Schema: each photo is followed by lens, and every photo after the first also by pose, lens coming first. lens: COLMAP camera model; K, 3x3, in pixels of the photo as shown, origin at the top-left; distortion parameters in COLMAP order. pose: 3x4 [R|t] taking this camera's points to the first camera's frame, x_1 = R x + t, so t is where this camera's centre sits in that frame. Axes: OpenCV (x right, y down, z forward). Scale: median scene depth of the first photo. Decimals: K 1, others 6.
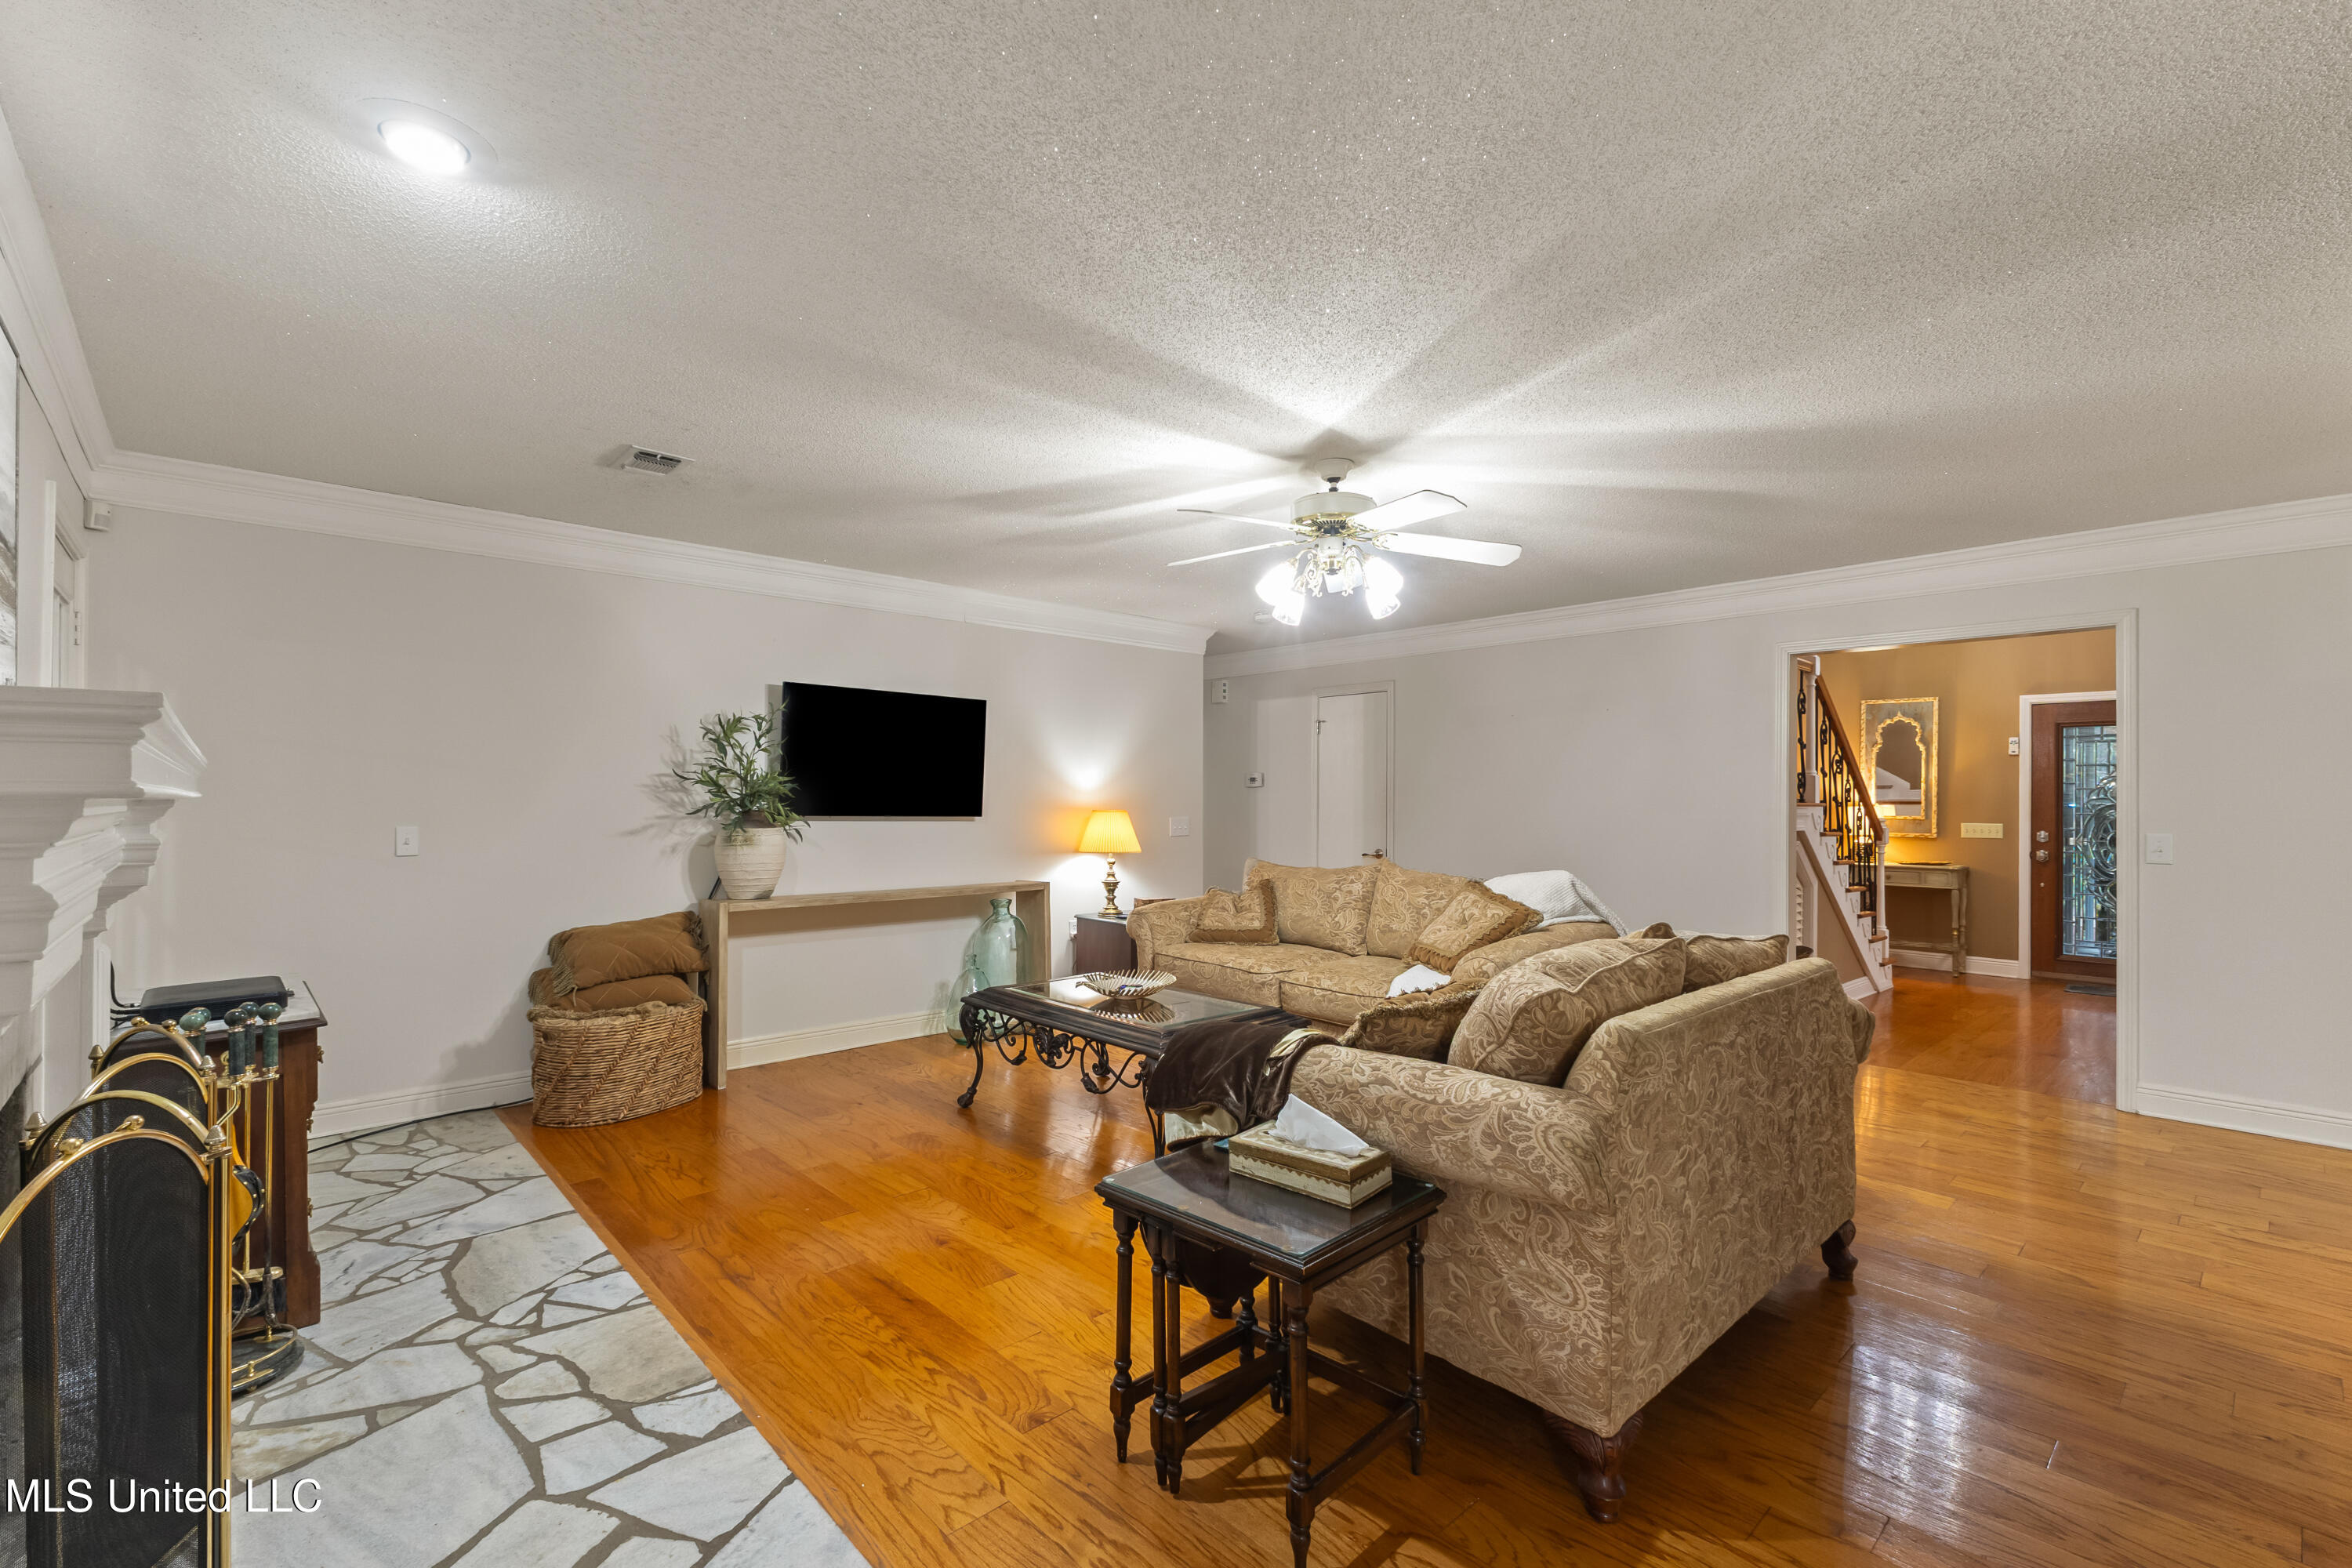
lens RADIAL K [[1032.4, 0, 1177.3], [0, 1032.4, 799.2], [0, 0, 1]] dist [0.004676, -0.002124]
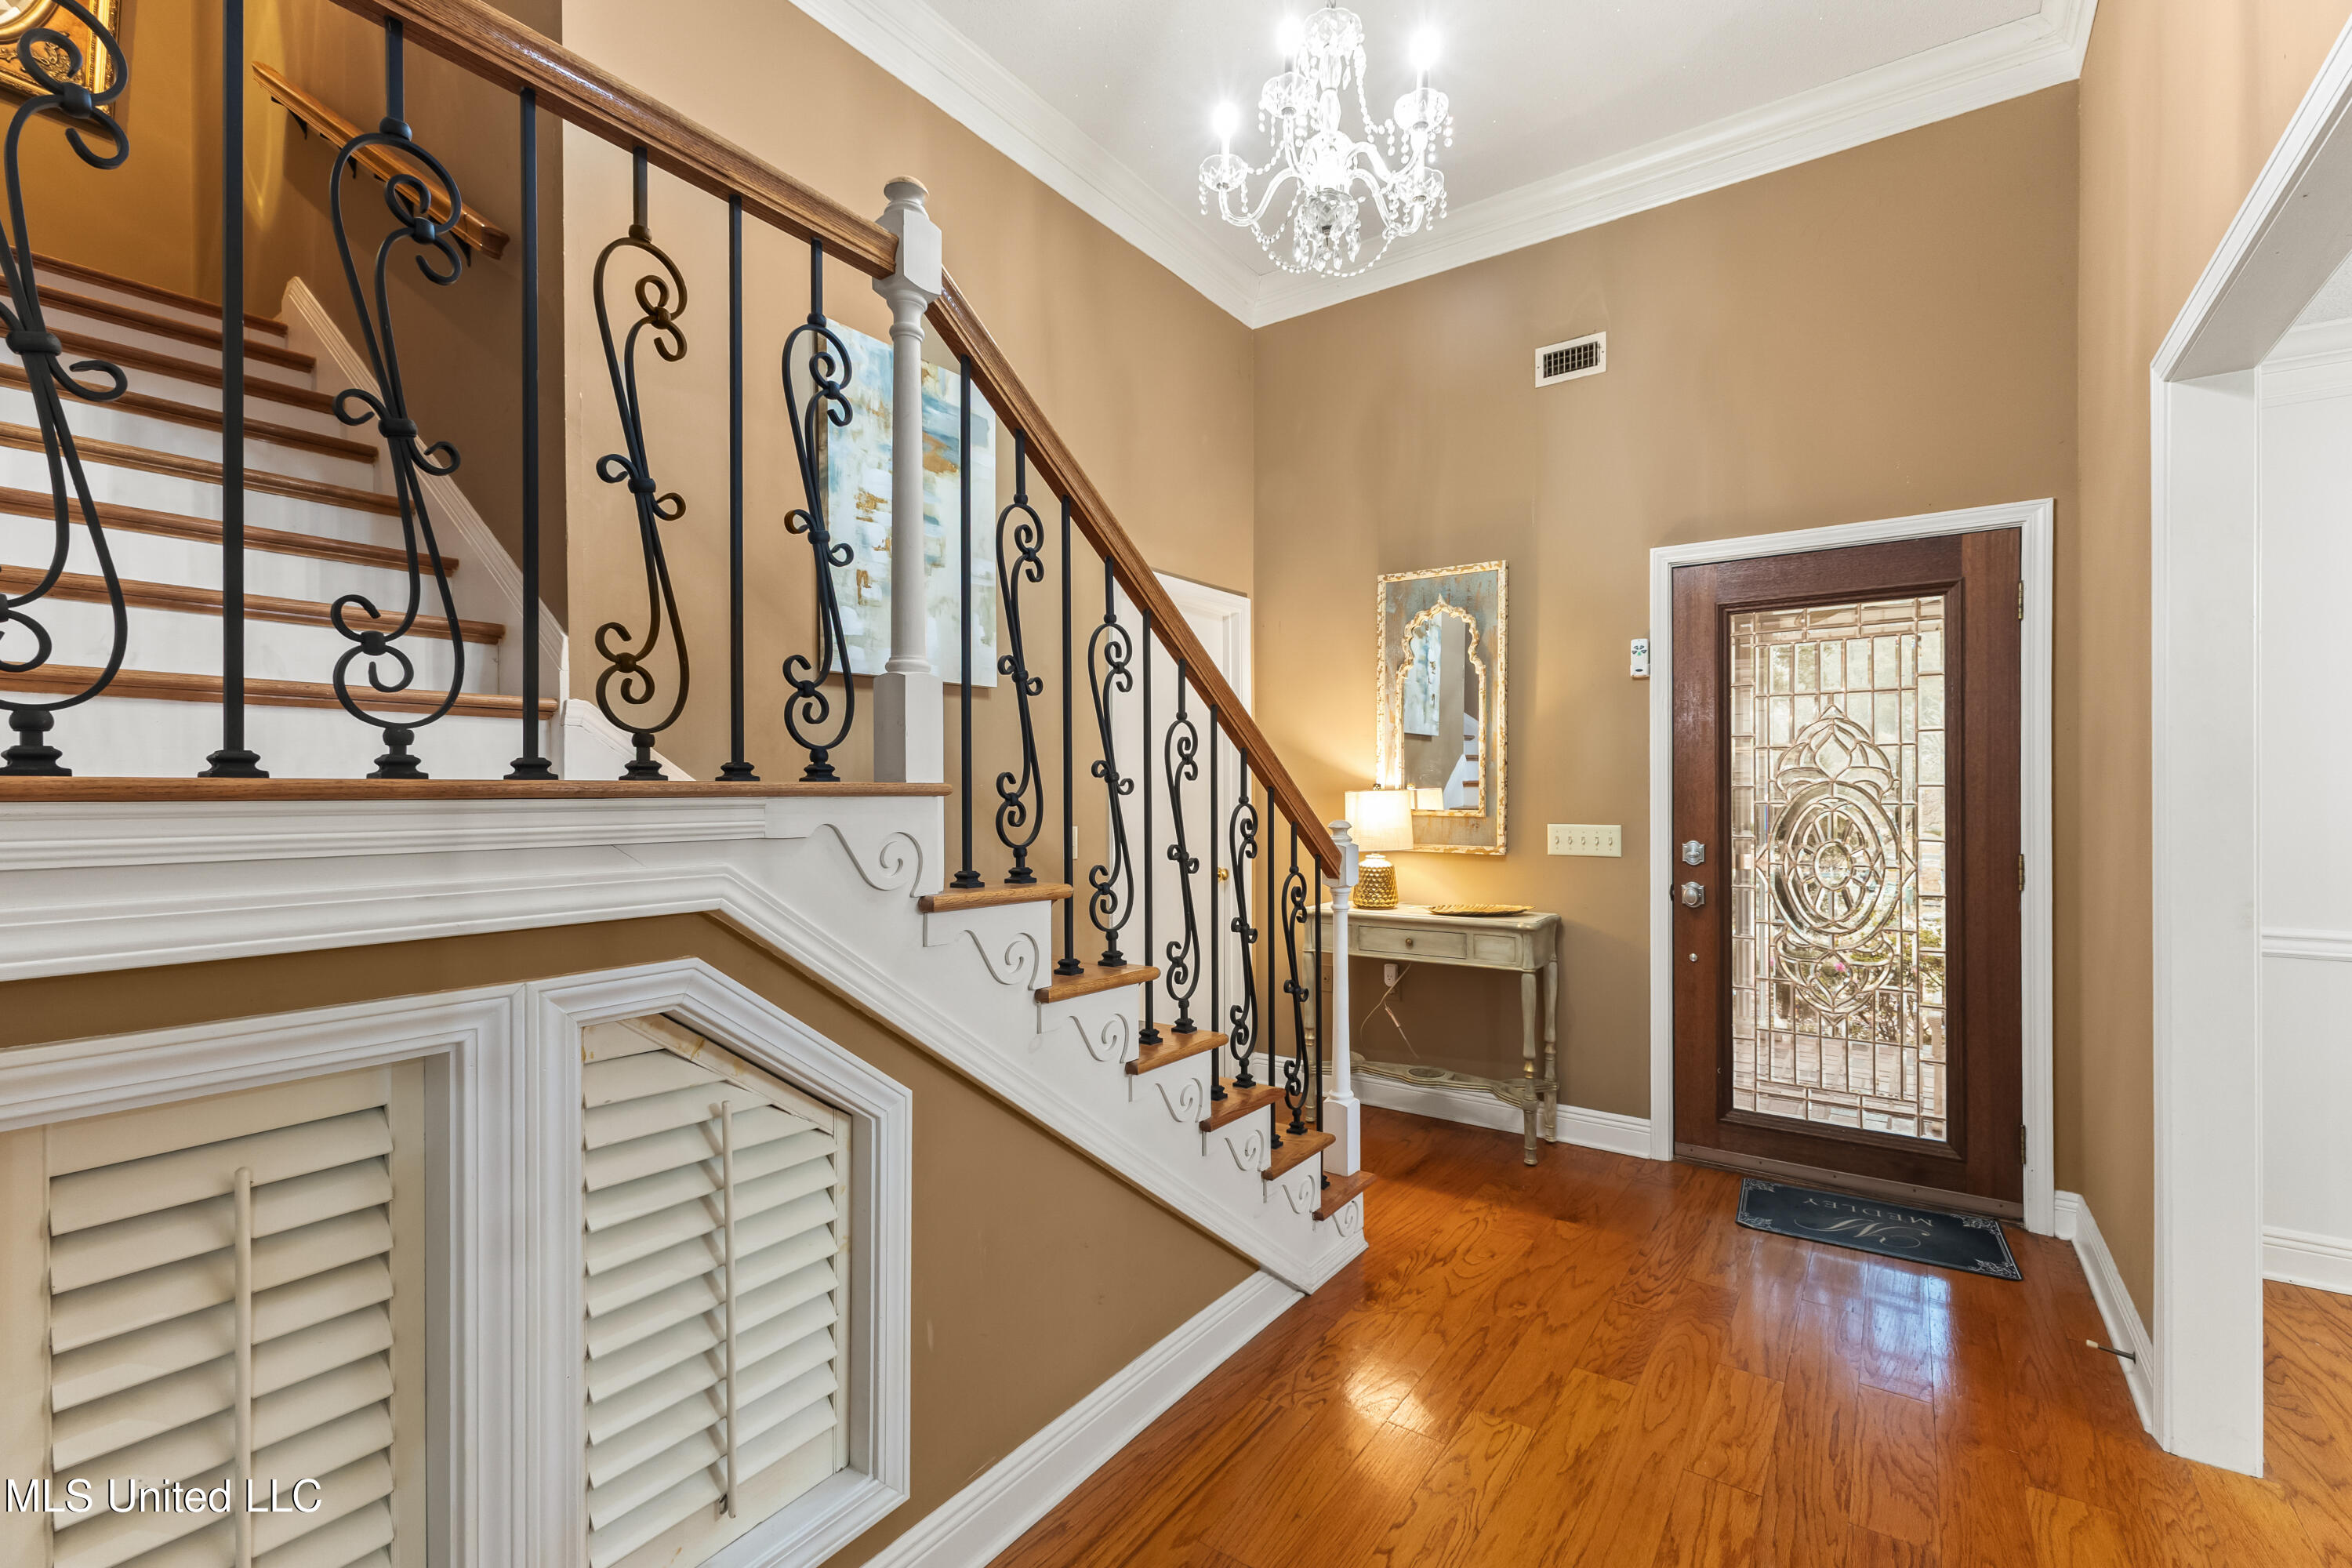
lens RADIAL K [[1032.4, 0, 1187.0], [0, 1032.4, 789.5], [0, 0, 1]] dist [0.004676, -0.002124]
pose [[0.972630, -0.000890, 0.232357, 0.491214], [0.002156, 0.999984, -0.005193, 0.009289], [-0.232349, 0.005552, 0.972617, 0.582139]]
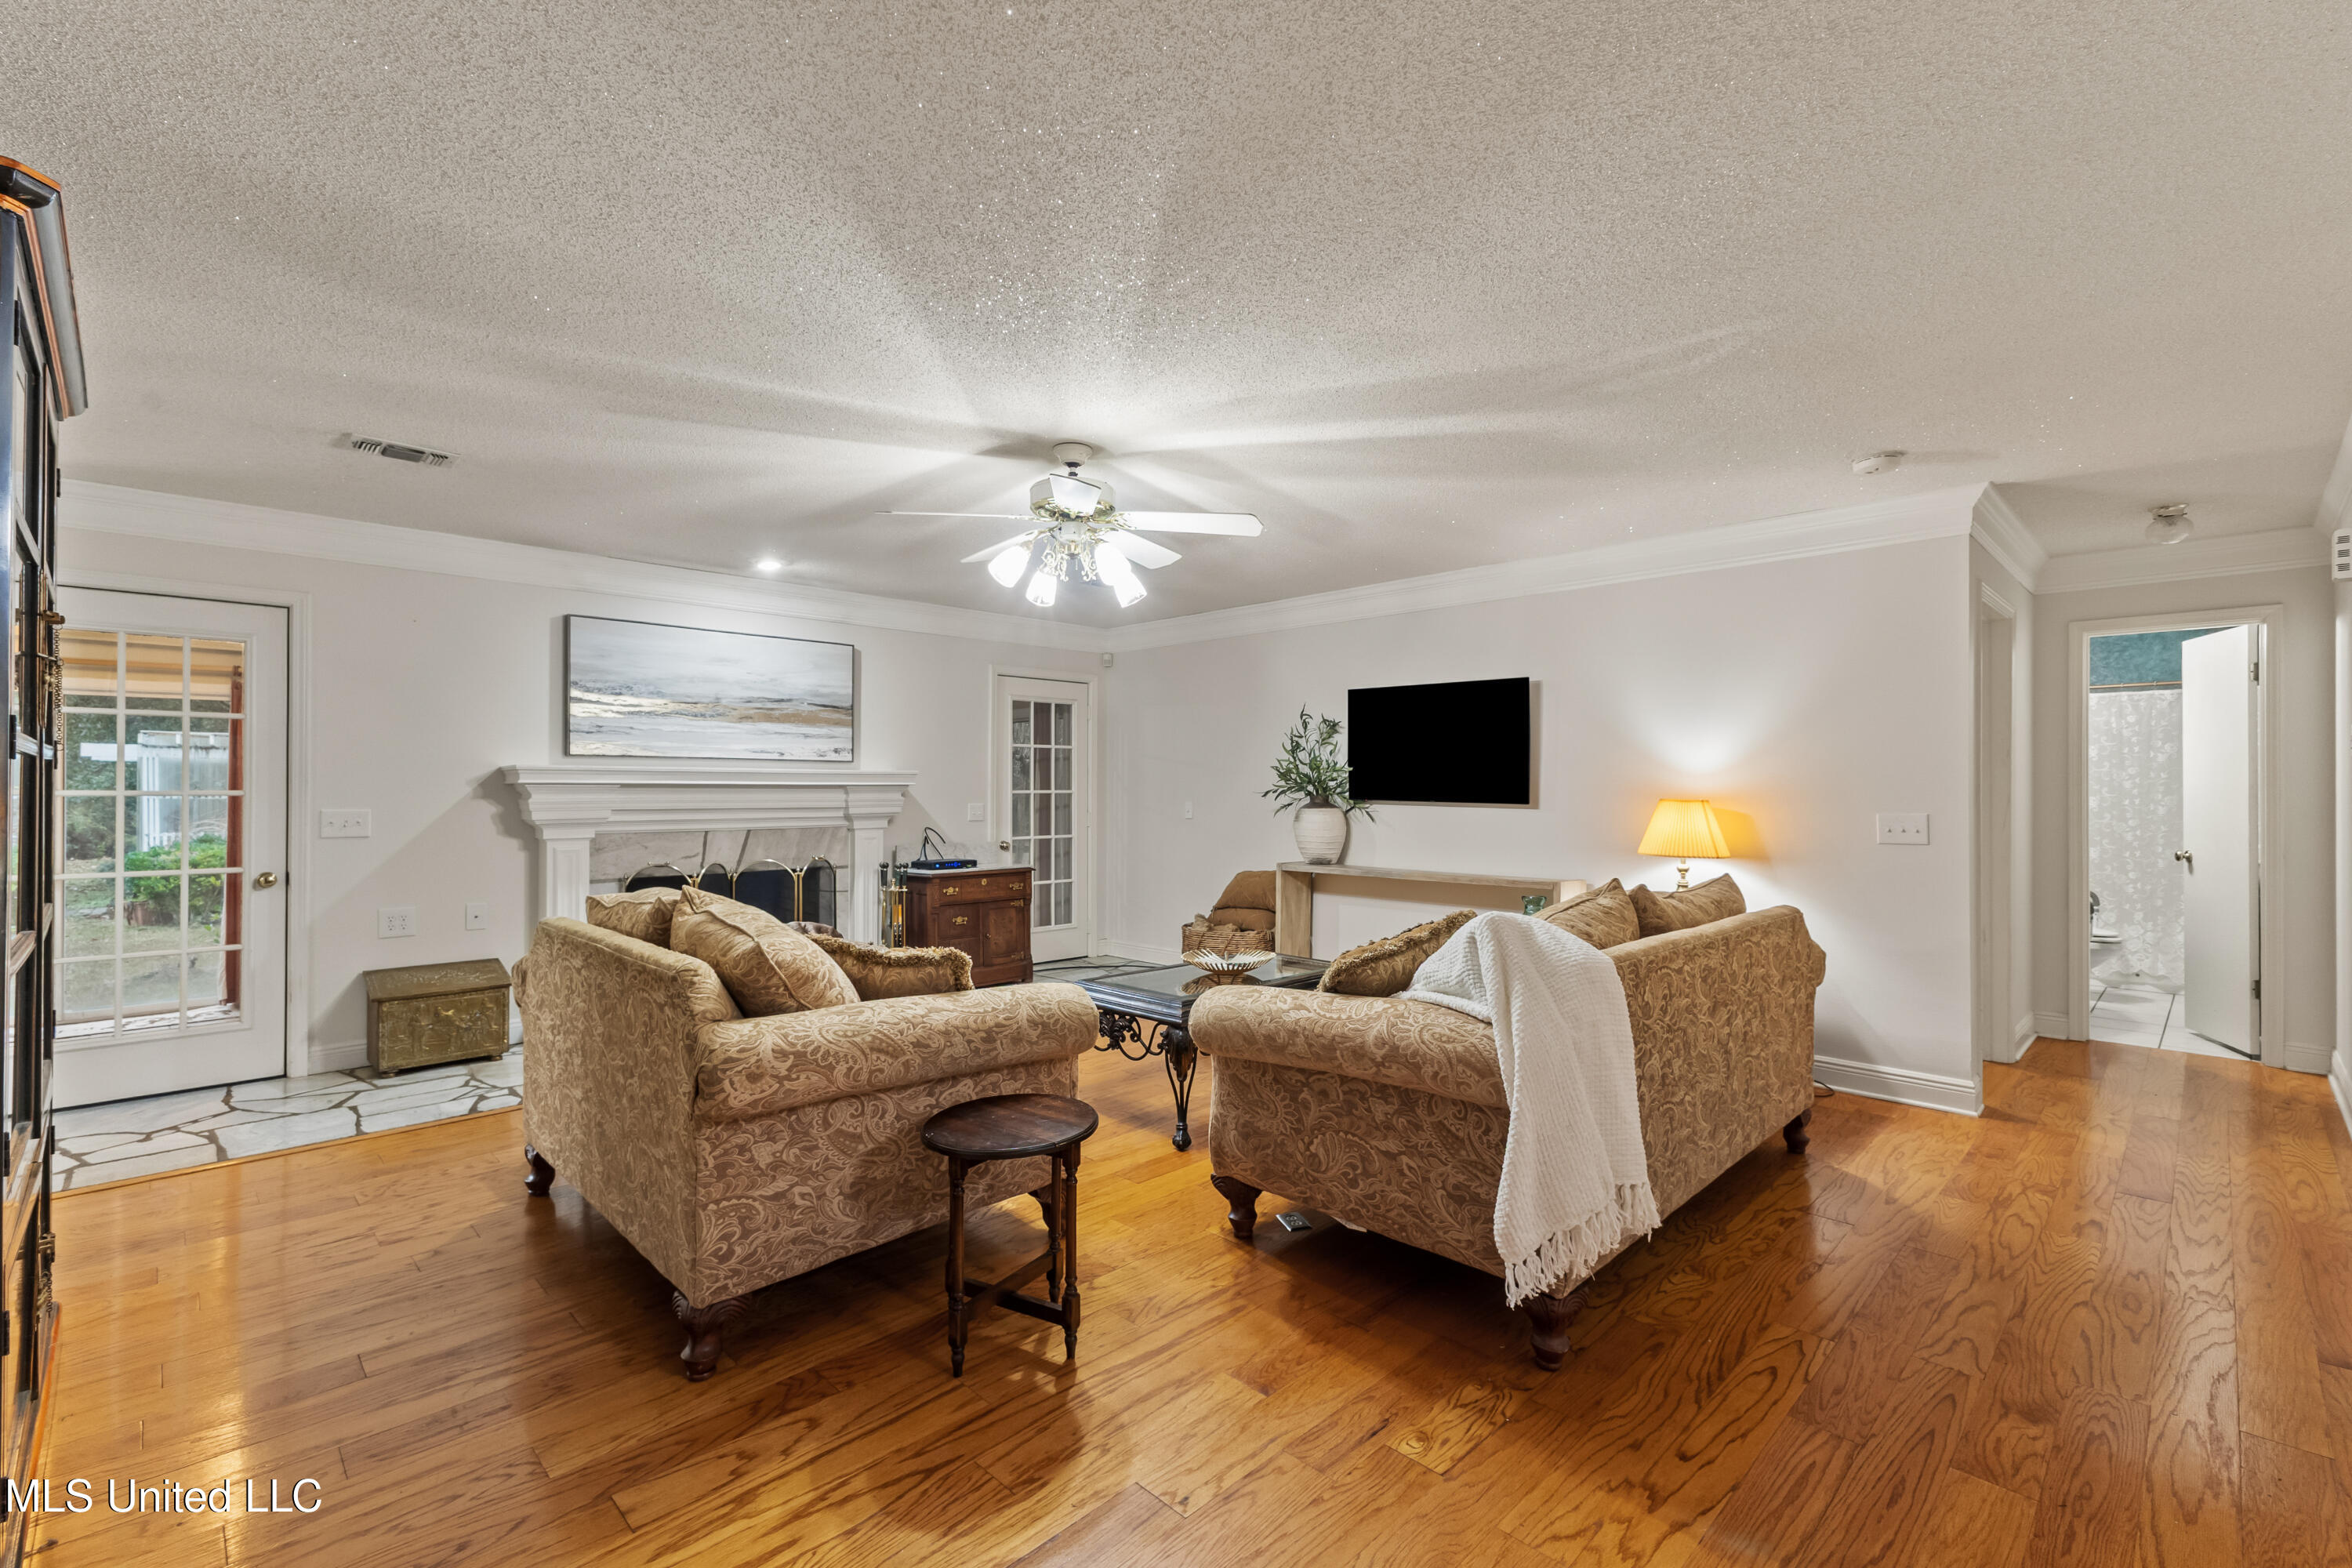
lens RADIAL K [[1032.4, 0, 1171.5], [0, 1032.4, 784.1], [0, 0, 1]] dist [0.004676, -0.002124]
pose [[0.046537, -0.004372, -0.998907, 2.219063], [-0.000088, 0.999990, -0.004380, 0.007184], [0.998917, 0.000292, 0.046536, 2.020752]]
